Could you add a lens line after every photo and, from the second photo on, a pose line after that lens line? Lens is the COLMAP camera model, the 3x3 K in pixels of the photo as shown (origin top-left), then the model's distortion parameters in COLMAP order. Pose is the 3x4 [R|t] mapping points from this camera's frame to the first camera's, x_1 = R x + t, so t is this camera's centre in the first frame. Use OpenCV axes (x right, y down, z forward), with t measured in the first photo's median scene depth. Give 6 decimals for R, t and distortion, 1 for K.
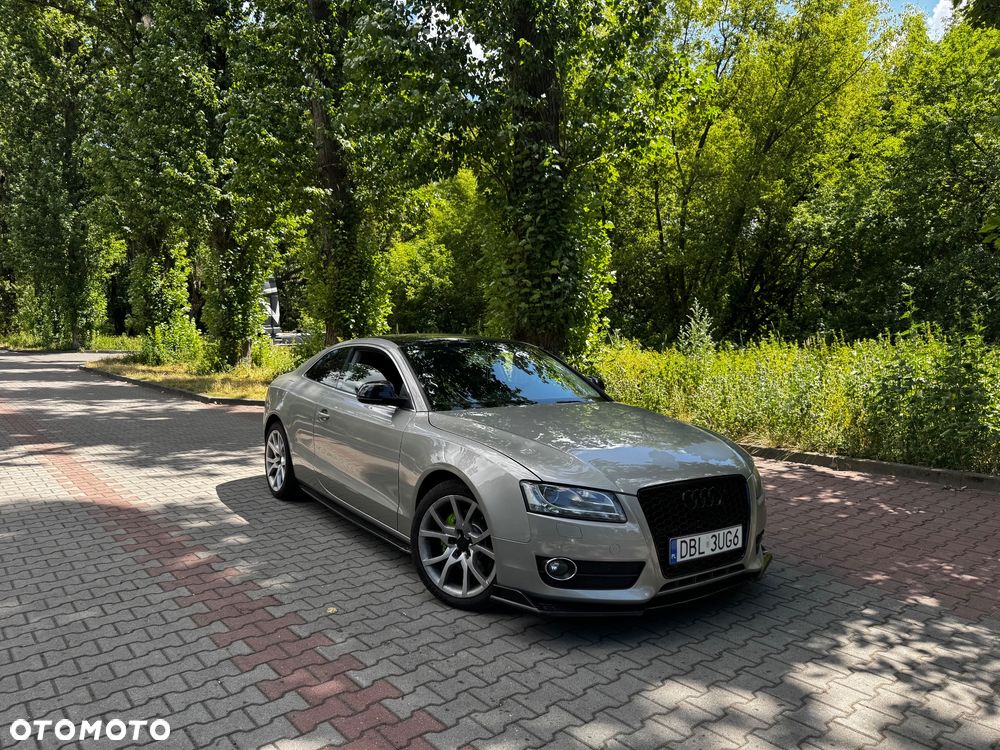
lens RADIAL K [[704.5, 0, 505.9], [0, 704.5, 378.9], [0, 0, 1]] dist [0.023998, -0.030088]
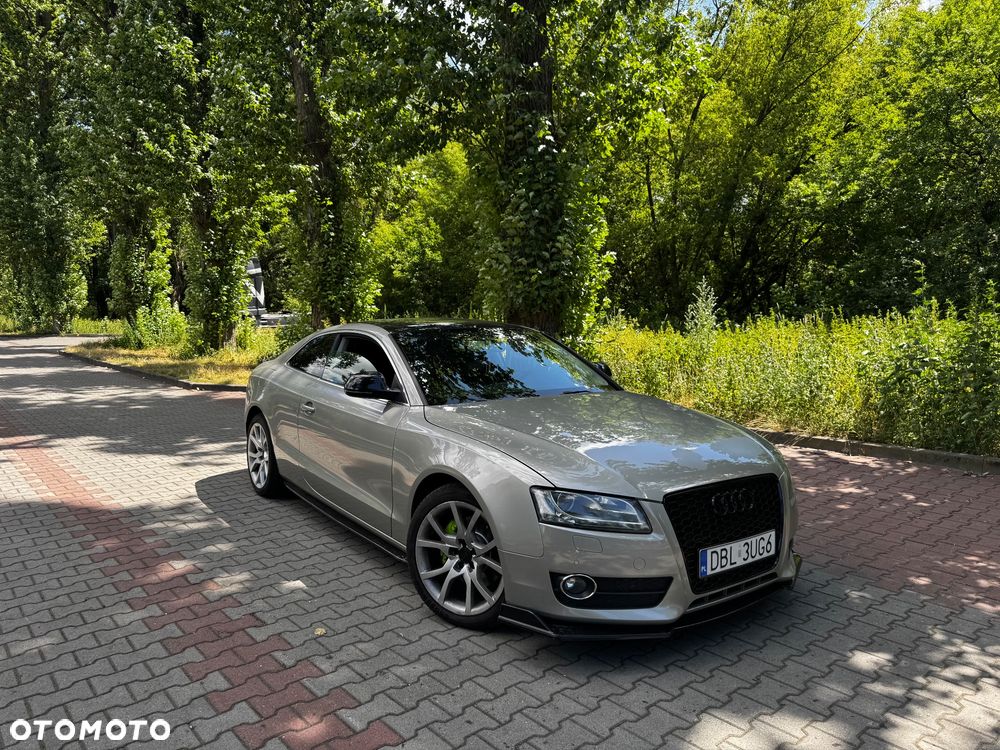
lens RADIAL K [[704.5, 0, 504.0], [0, 704.5, 372.9], [0, 0, 1]] dist [0.023998, -0.030088]
pose [[0.999845, -0.011245, 0.013542, -0.013231], [0.010944, 0.999695, 0.022141, -0.010498], [-0.013787, -0.021989, 0.999663, 0.065831]]
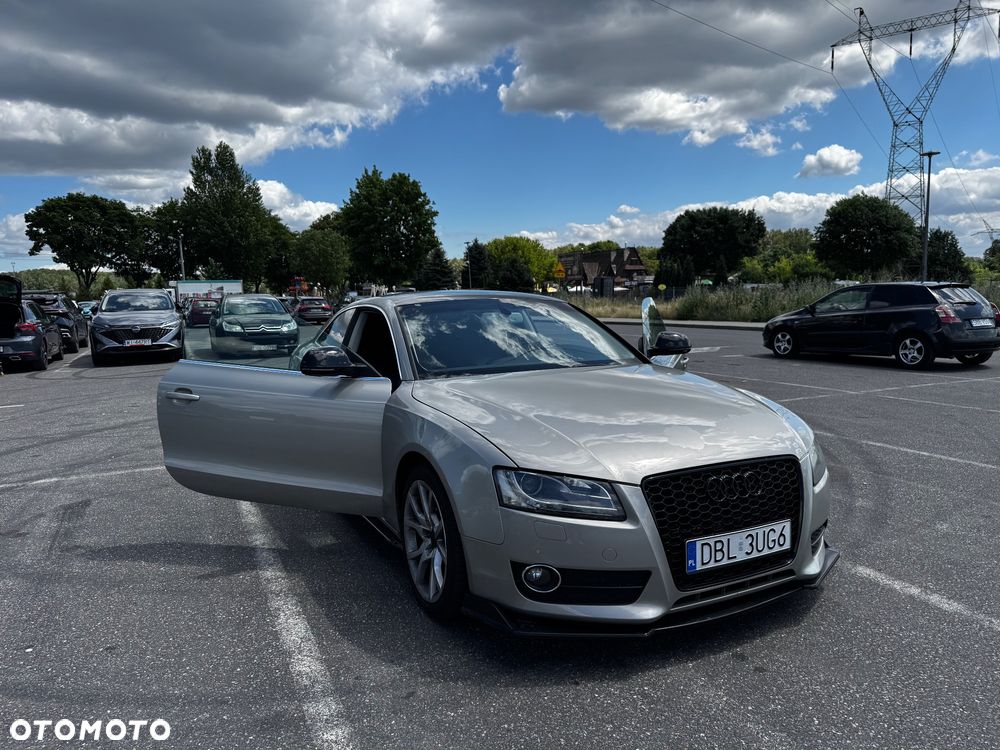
lens RADIAL K [[704.5, 0, 519.8], [0, 704.5, 366.1], [0, 0, 1]] dist [0.023998, -0.030088]
pose [[0.991891, -0.018631, -0.125715, 0.085370], [0.023372, 0.999066, 0.036343, 0.000963], [0.124920, -0.038987, 0.991401, 0.120029]]
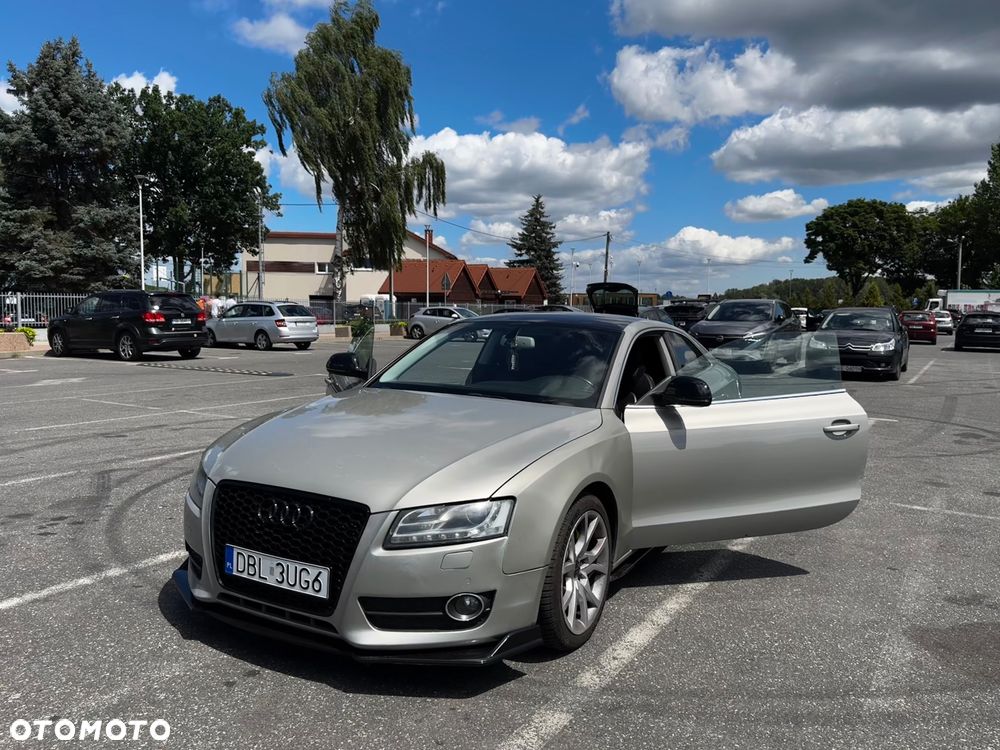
lens RADIAL K [[771.7, 0, 503.1], [0, 771.7, 372.1], [0, 0, 1]] dist [0.071366, -0.091652]
pose [[0.435326, 0.070033, -0.897545, 0.685284], [-0.065596, 0.996787, 0.045961, -0.027734], [0.897880, 0.038868, 0.438522, 0.491132]]
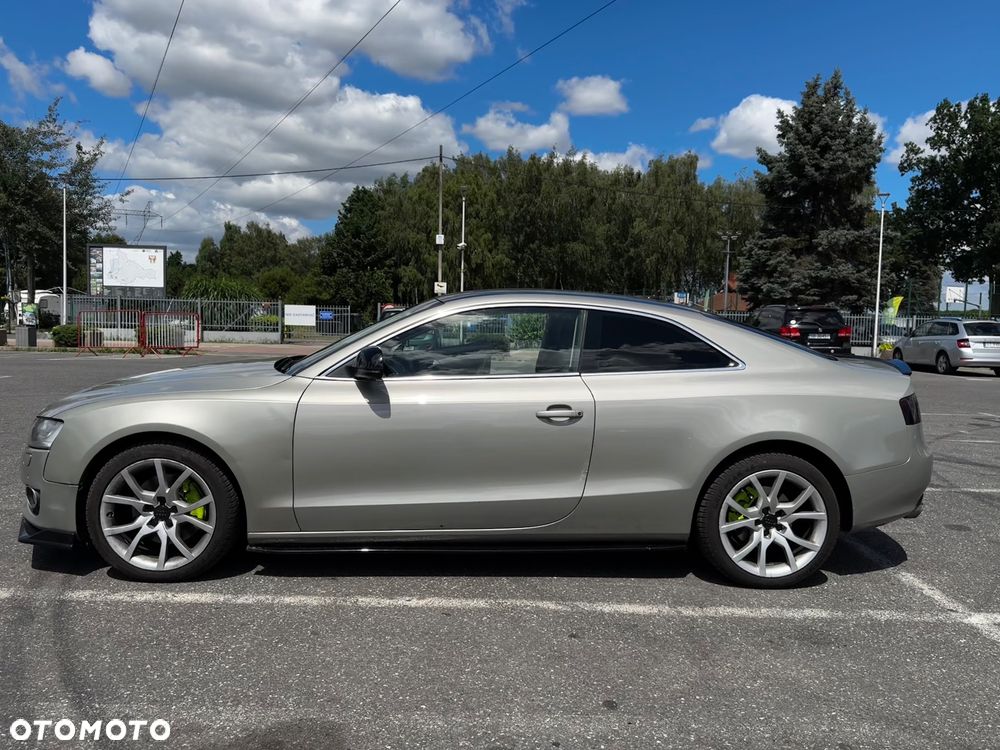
lens RADIAL K [[771.7, 0, 492.7], [0, 771.7, 372.7], [0, 0, 1]] dist [0.071366, -0.091652]
pose [[-0.534113, 0.036499, -0.844625, 0.581290], [-0.084580, 0.991748, 0.096342, -0.049521], [0.841171, 0.122896, -0.526619, 1.323963]]
